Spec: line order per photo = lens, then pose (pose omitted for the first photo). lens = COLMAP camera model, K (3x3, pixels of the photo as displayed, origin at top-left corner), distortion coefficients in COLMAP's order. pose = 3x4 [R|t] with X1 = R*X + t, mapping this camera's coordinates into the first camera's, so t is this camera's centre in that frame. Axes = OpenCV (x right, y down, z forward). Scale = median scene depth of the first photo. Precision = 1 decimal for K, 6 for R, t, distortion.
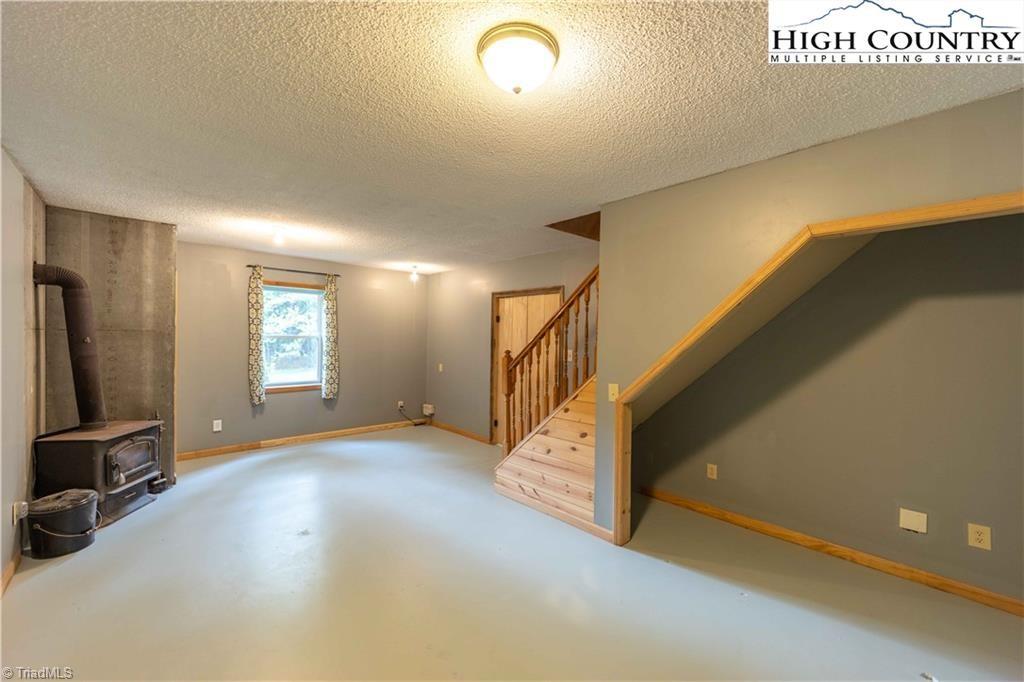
lens RADIAL K [[410.0, 0, 515.3], [0, 410.0, 342.7], [0, 0, 1]] dist [0.002383, -0.000189]
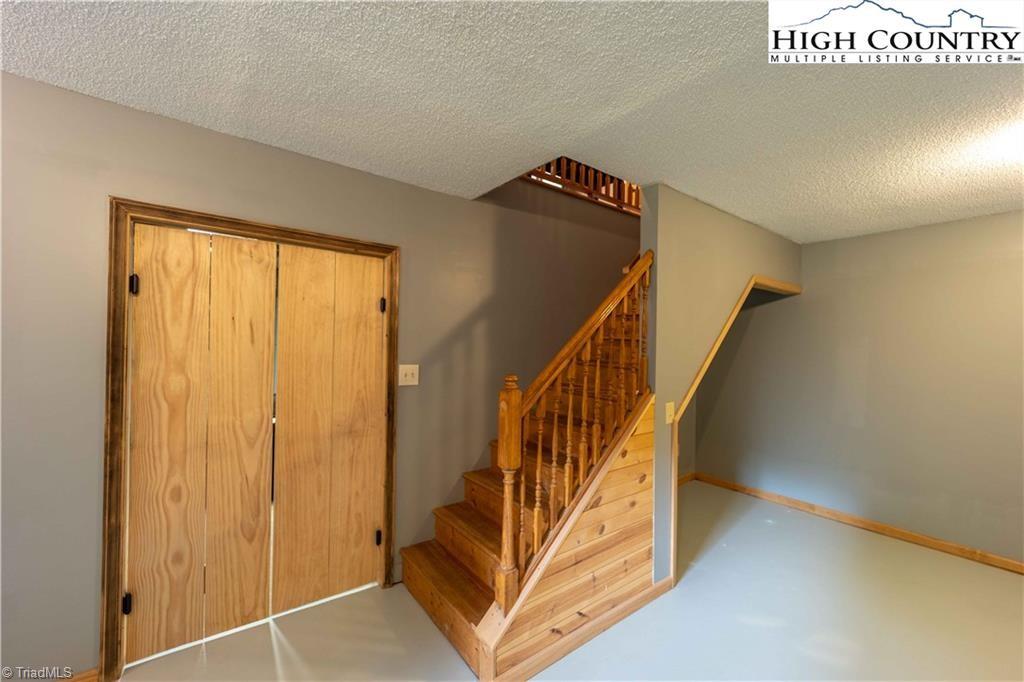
lens RADIAL K [[410.0, 0, 515.3], [0, 410.0, 342.7], [0, 0, 1]] dist [0.002383, -0.000189]
pose [[0.097505, -0.005134, 0.995222, -0.550923], [-0.005190, 0.999970, 0.005667, -0.023565], [-0.995221, -0.005718, 0.097476, 1.067594]]
